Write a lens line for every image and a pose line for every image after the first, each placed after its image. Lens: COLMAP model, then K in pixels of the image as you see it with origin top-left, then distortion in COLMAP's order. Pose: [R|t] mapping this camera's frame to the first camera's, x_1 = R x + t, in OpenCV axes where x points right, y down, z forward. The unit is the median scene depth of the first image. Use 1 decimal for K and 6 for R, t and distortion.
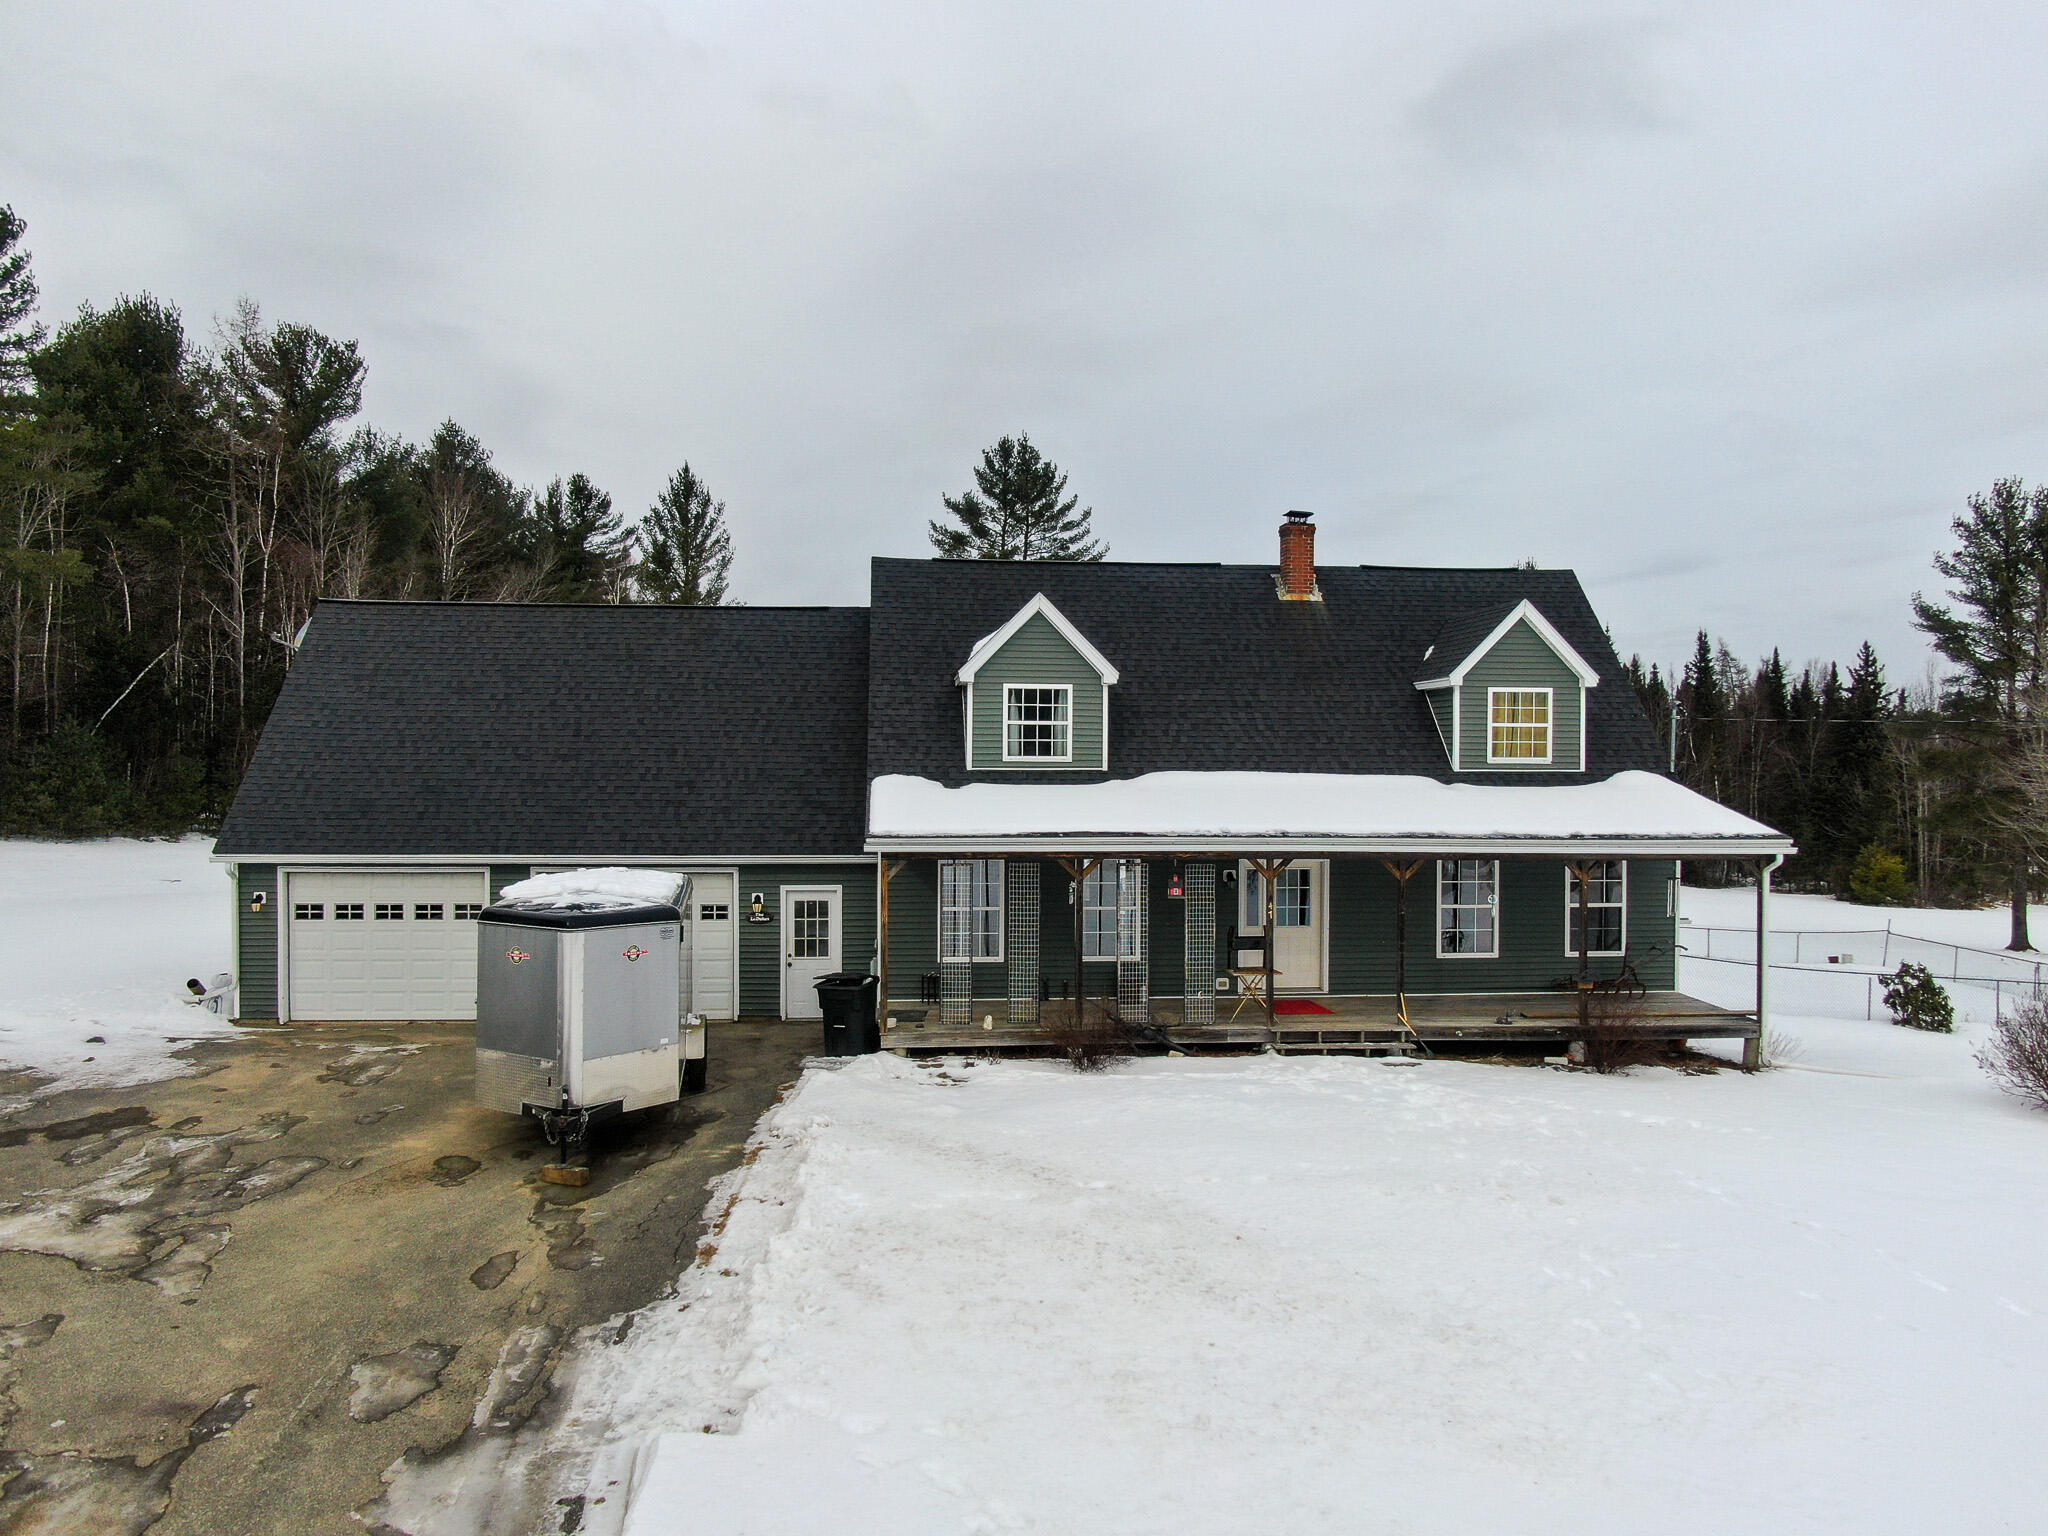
lens RADIAL K [[1485.9, 0, 1029.7], [0, 1485.9, 767.2], [0, 0, 1]] dist [-0.013540, 0.003632]
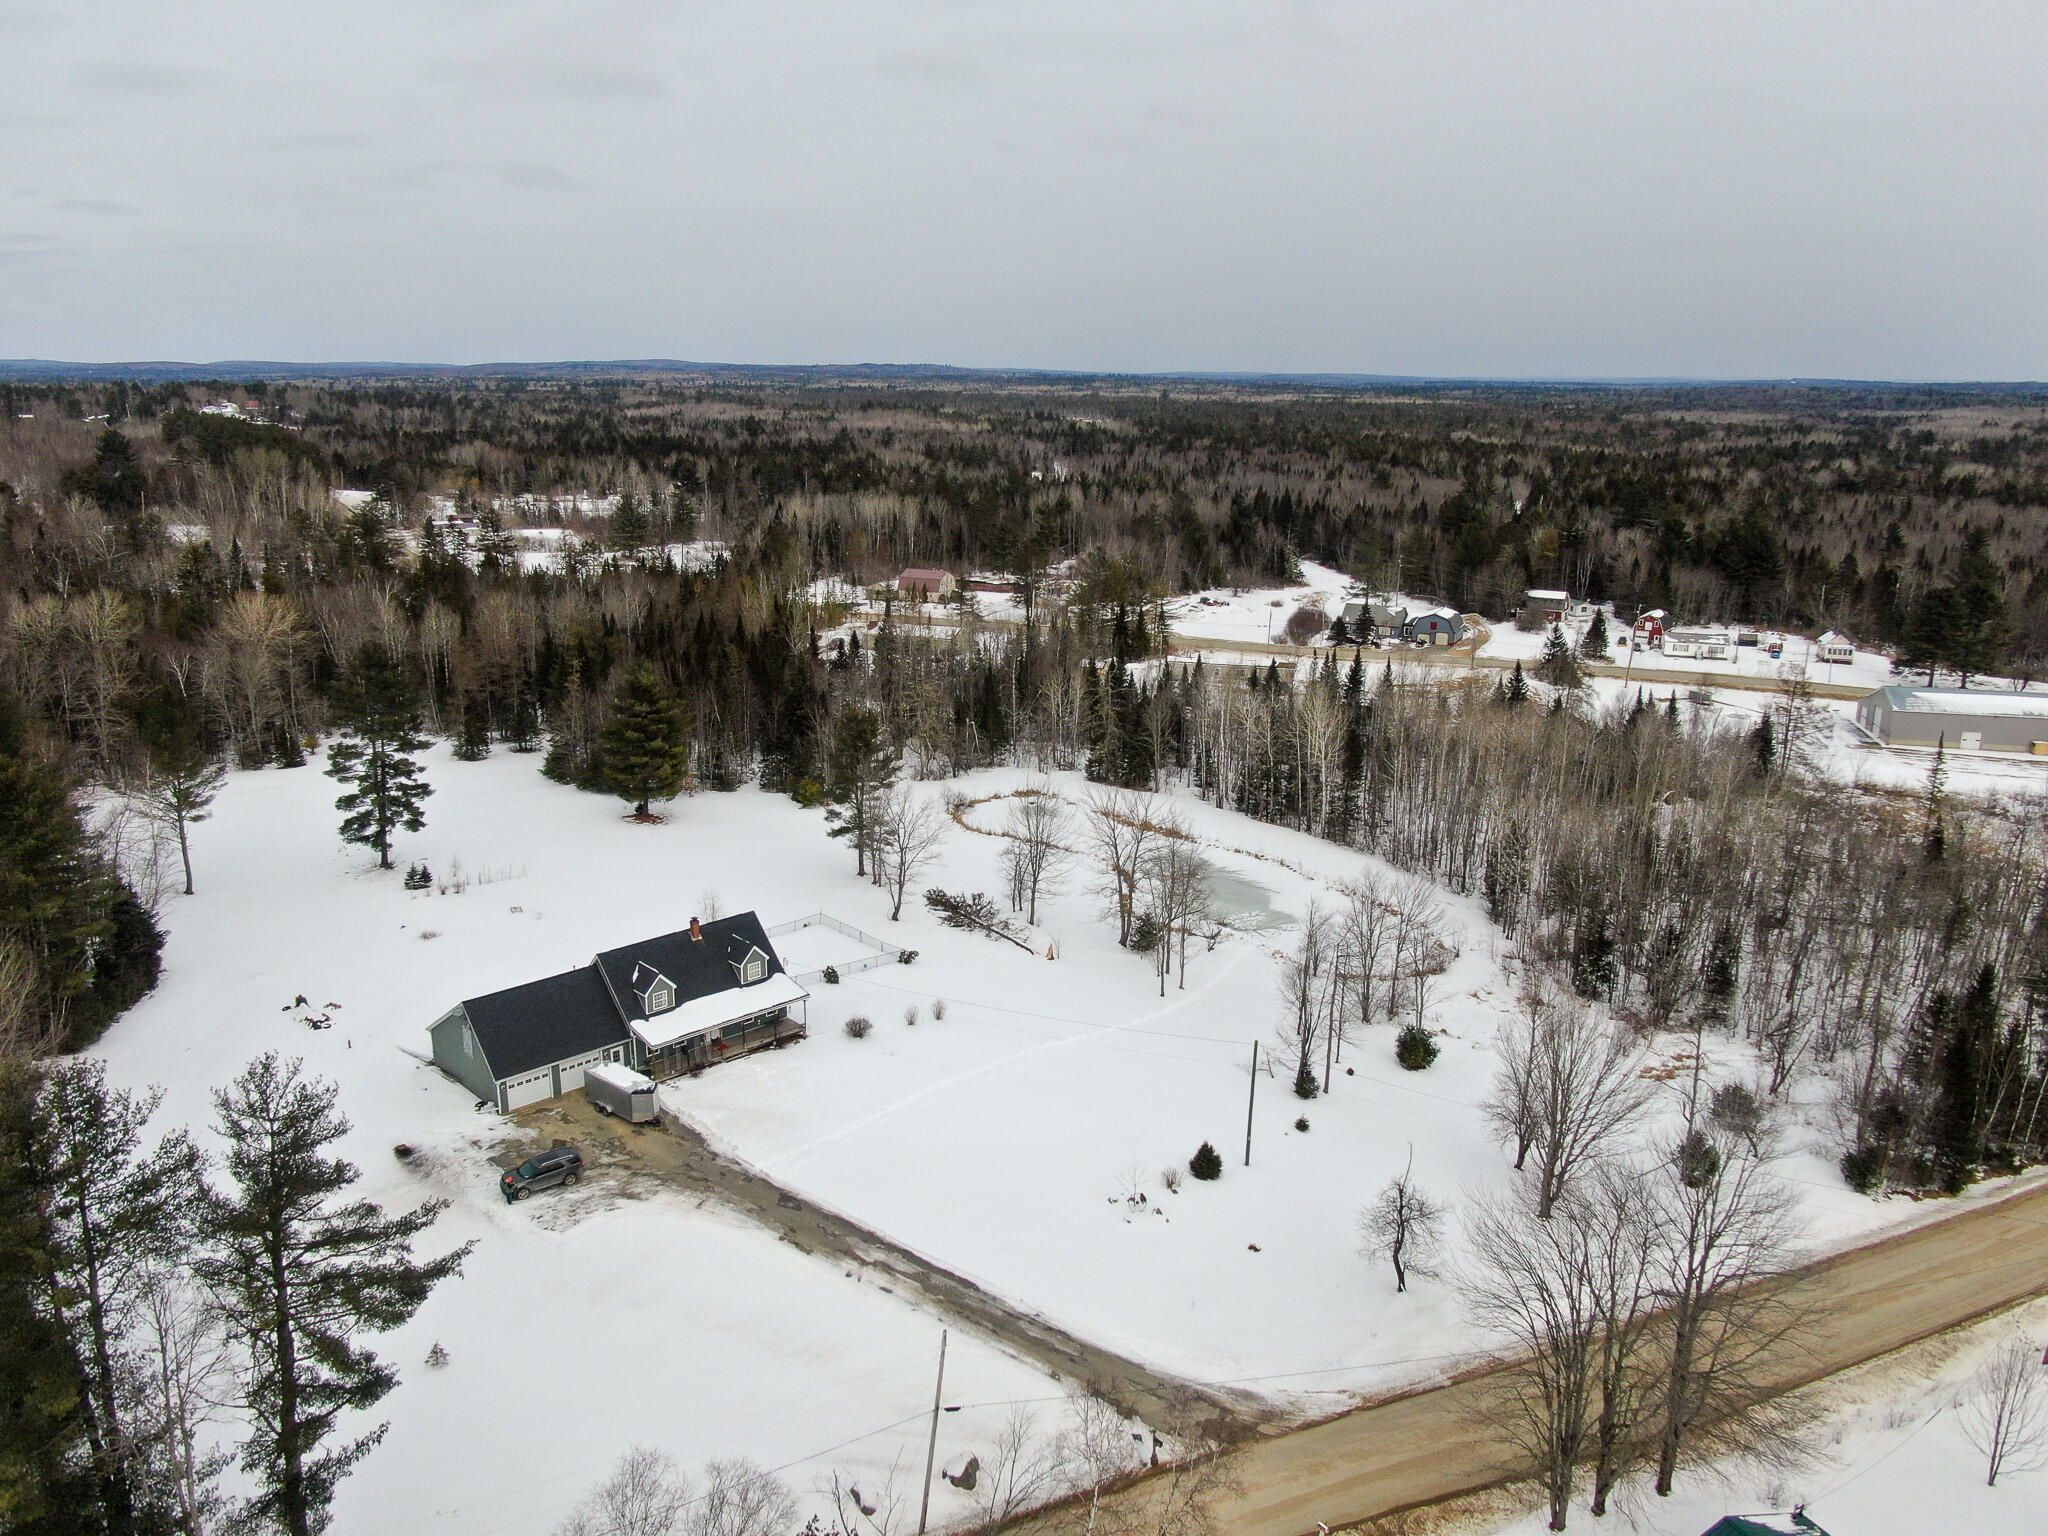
lens RADIAL K [[1504.2, 0, 1013.7], [0, 1504.2, 765.7], [0, 0, 1]] dist [-0.006533, -0.001615]
pose [[0.784933, -0.154770, 0.599939, -1.739556], [-0.000198, 0.968235, 0.250041, -1.817665], [-0.619581, -0.196384, 0.759969, -2.915264]]
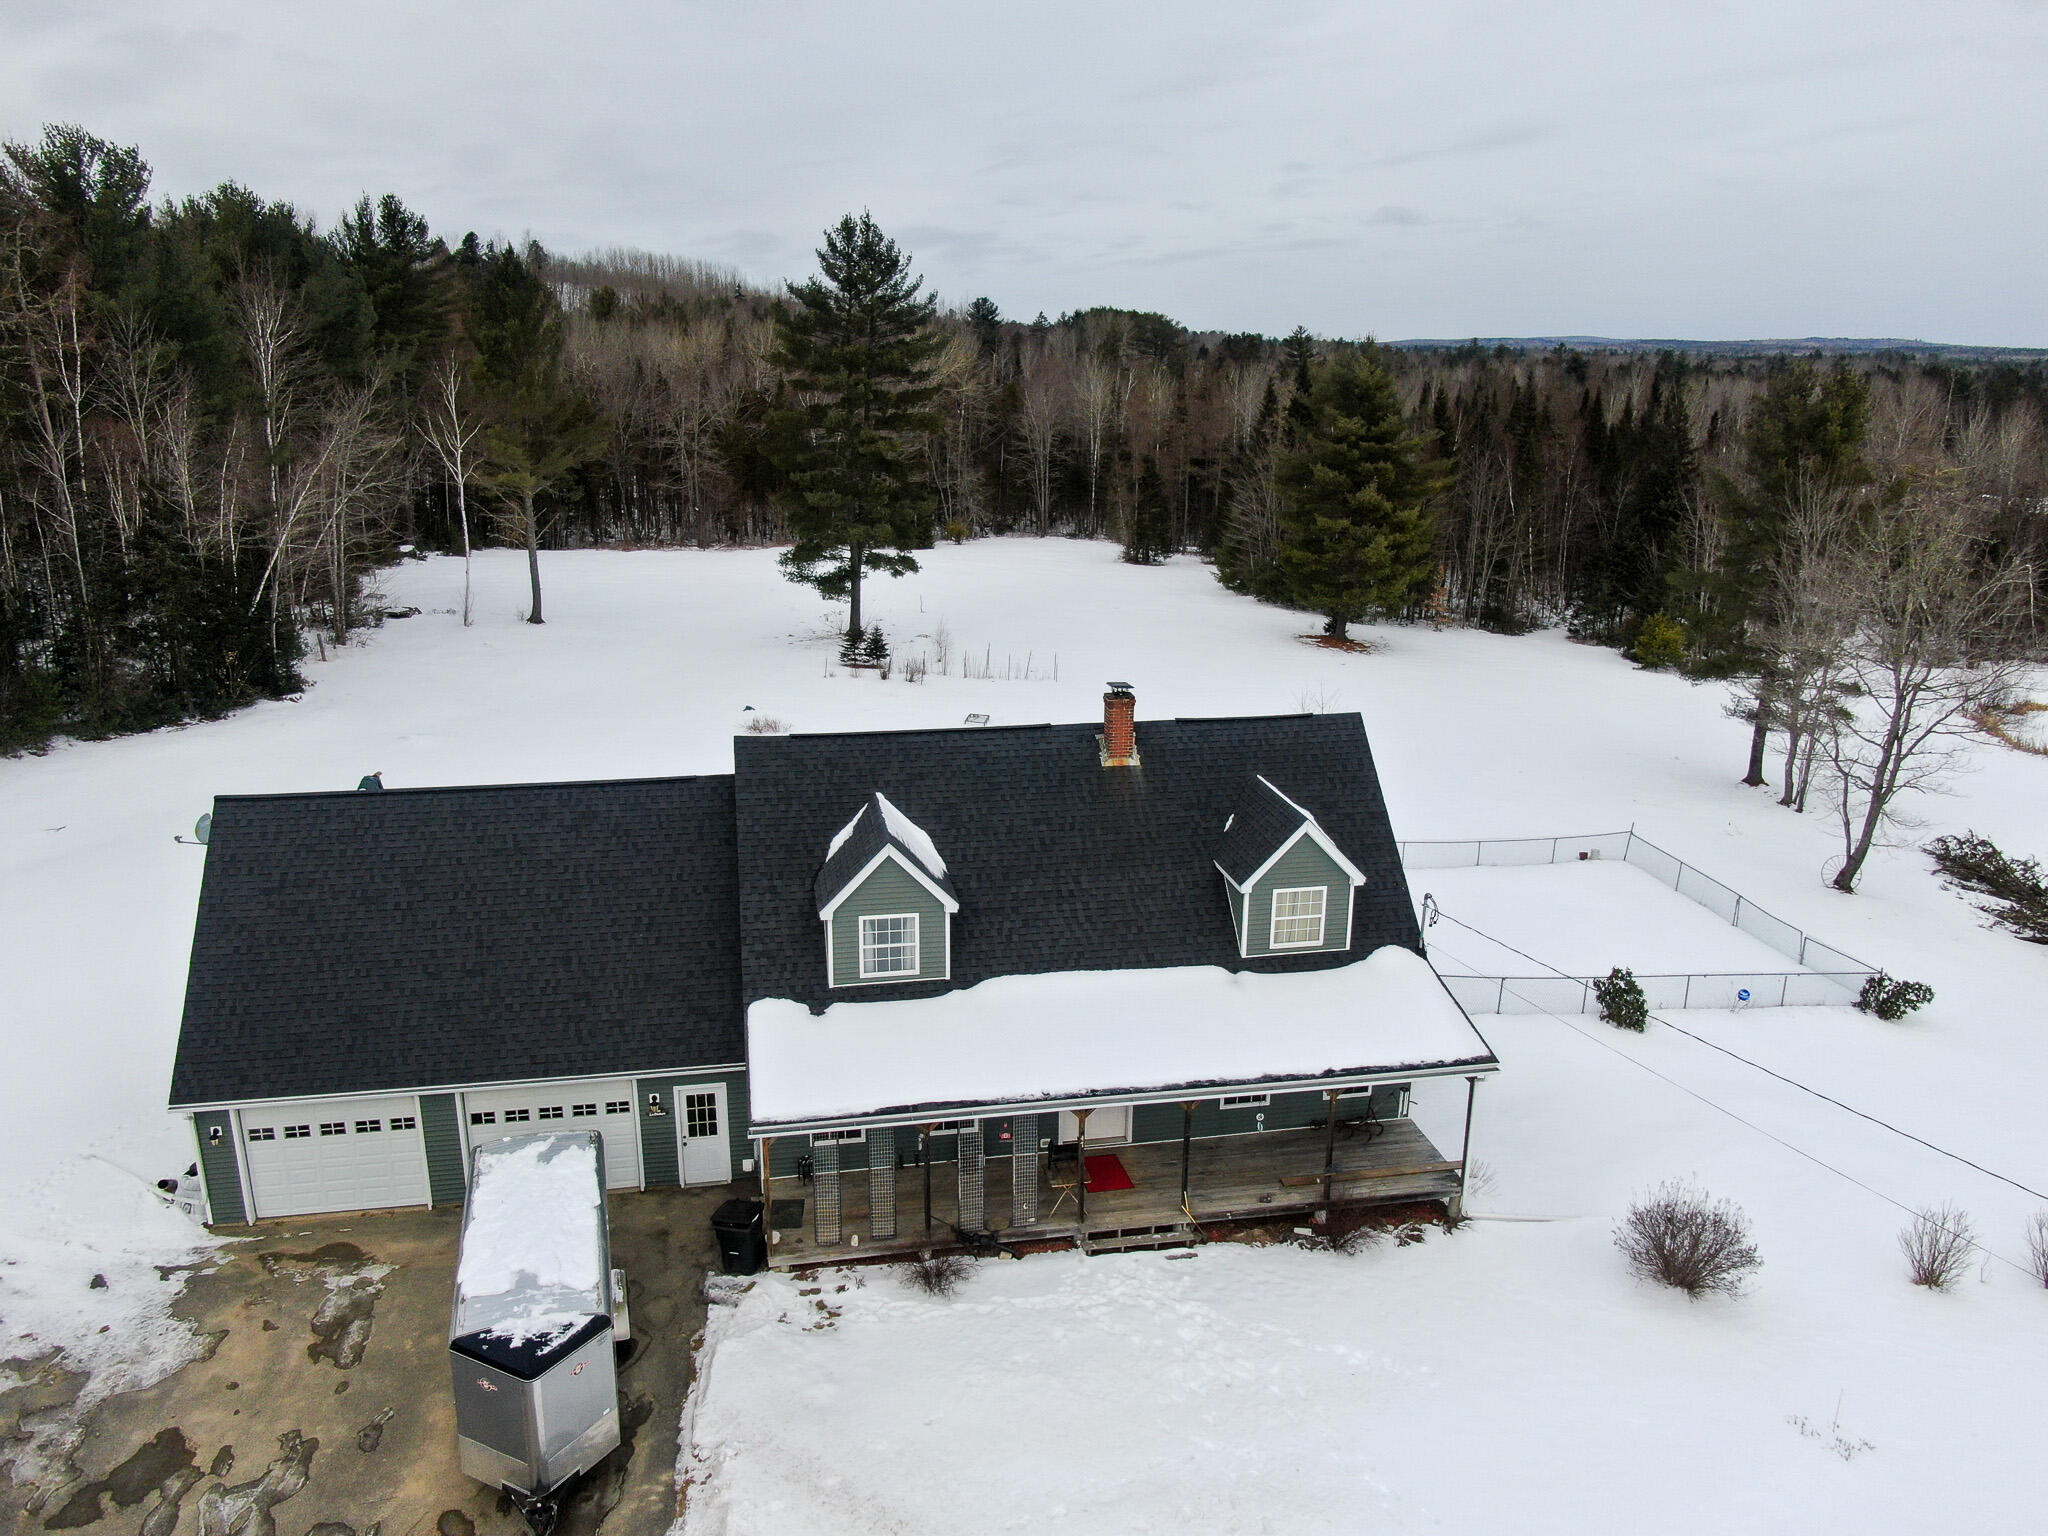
lens RADIAL K [[1464.4, 0, 1024.0], [0, 1464.4, 768.0], [0, 0, 1]] dist [-0.013321, 0.002739]
pose [[0.995491, -0.021914, 0.092288, 0.007459], [-0.003907, 0.962650, 0.270722, -0.466934], [-0.094774, -0.269862, 0.958224, -0.067784]]
